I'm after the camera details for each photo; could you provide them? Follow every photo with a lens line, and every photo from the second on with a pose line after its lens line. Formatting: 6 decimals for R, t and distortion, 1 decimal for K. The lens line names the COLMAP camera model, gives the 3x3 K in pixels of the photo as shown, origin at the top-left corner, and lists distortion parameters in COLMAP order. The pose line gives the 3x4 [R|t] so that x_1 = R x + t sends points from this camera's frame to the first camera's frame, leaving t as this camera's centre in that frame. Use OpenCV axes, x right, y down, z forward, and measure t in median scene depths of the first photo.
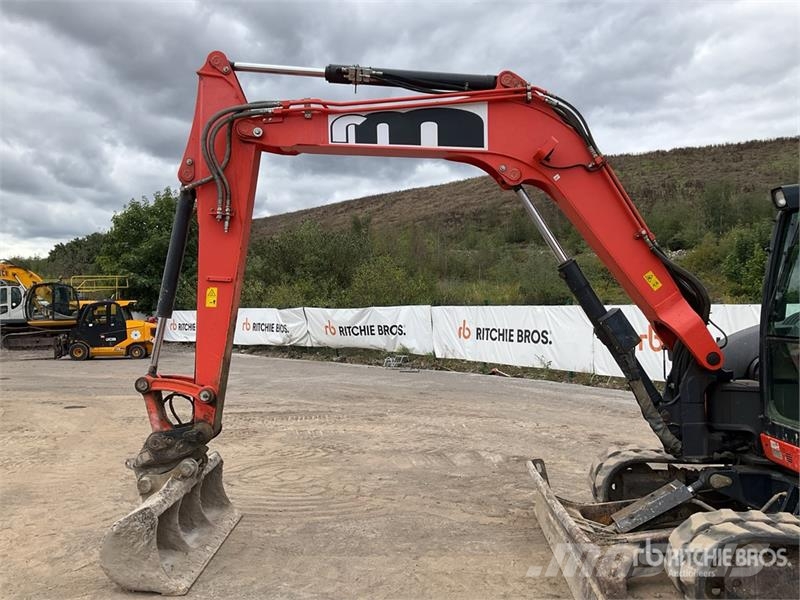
lens RADIAL K [[654.8, 0, 397.5], [0, 654.8, 303.5], [0, 0, 1]] dist [0.094878, -0.175211]
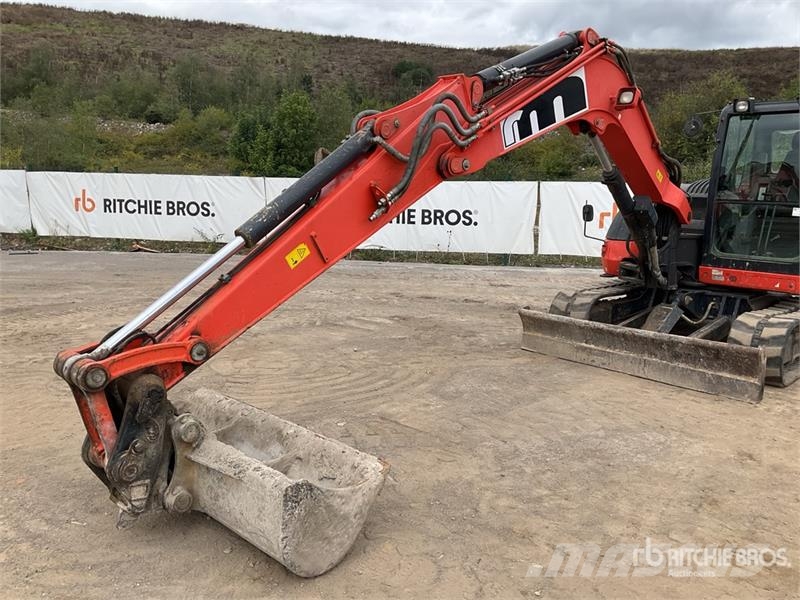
lens RADIAL K [[654.8, 0, 397.5], [0, 654.8, 303.5], [0, 0, 1]] dist [0.094878, -0.175211]
pose [[0.693096, -0.102222, 0.713561, -0.282880], [-0.031908, 0.984573, 0.172039, 0.012167], [-0.720139, -0.142008, 0.679142, 0.130182]]
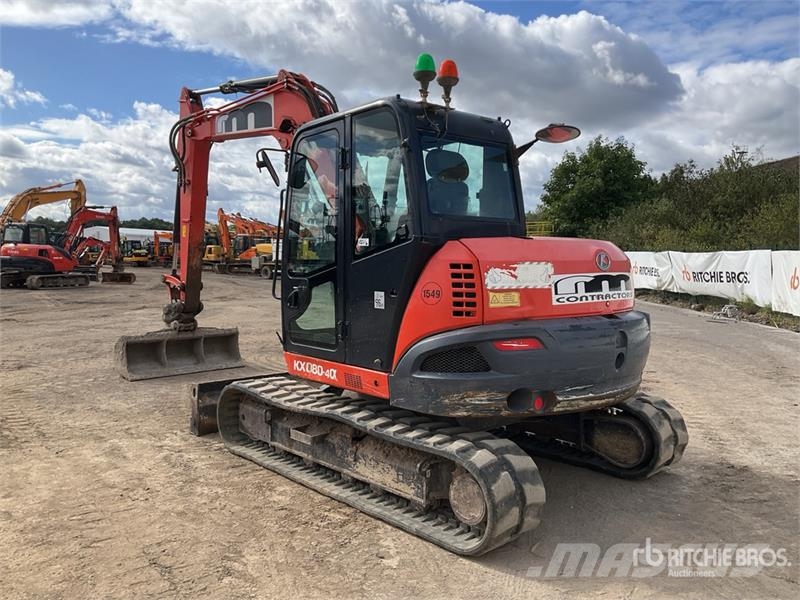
lens RADIAL K [[654.8, 0, 397.5], [0, 654.8, 303.5], [0, 0, 1]] dist [0.094878, -0.175211]
pose [[0.708212, 0.070041, -0.702517, 0.399792], [-0.013473, 0.996226, 0.085742, 0.006717], [0.705871, -0.051258, 0.706483, 0.043504]]
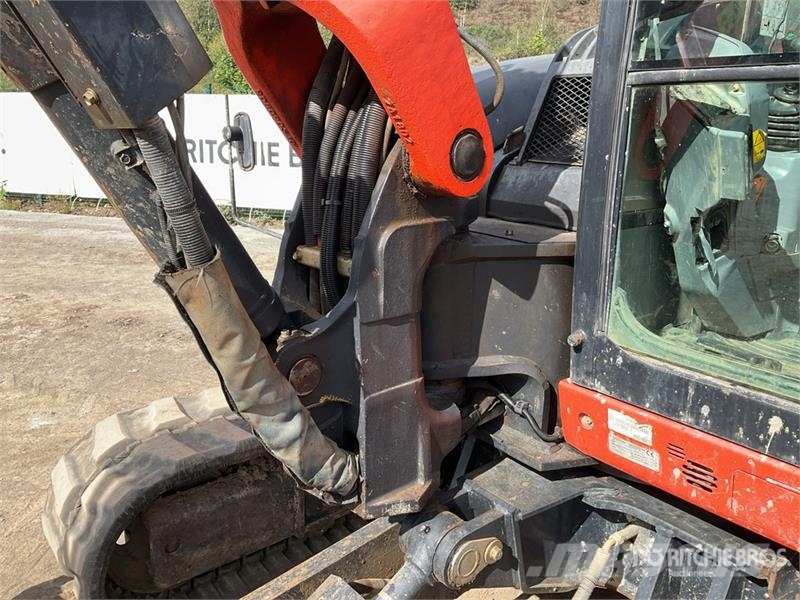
lens RADIAL K [[659.6, 0, 400.0], [0, 659.6, 300.0], [0, 0, 1]] dist [0.084561, -0.161754]
pose [[0.748534, -0.146904, 0.646618, 0.078129], [-0.030996, 0.966333, 0.255421, 0.020842], [-0.662371, -0.211234, 0.718780, 0.231533]]
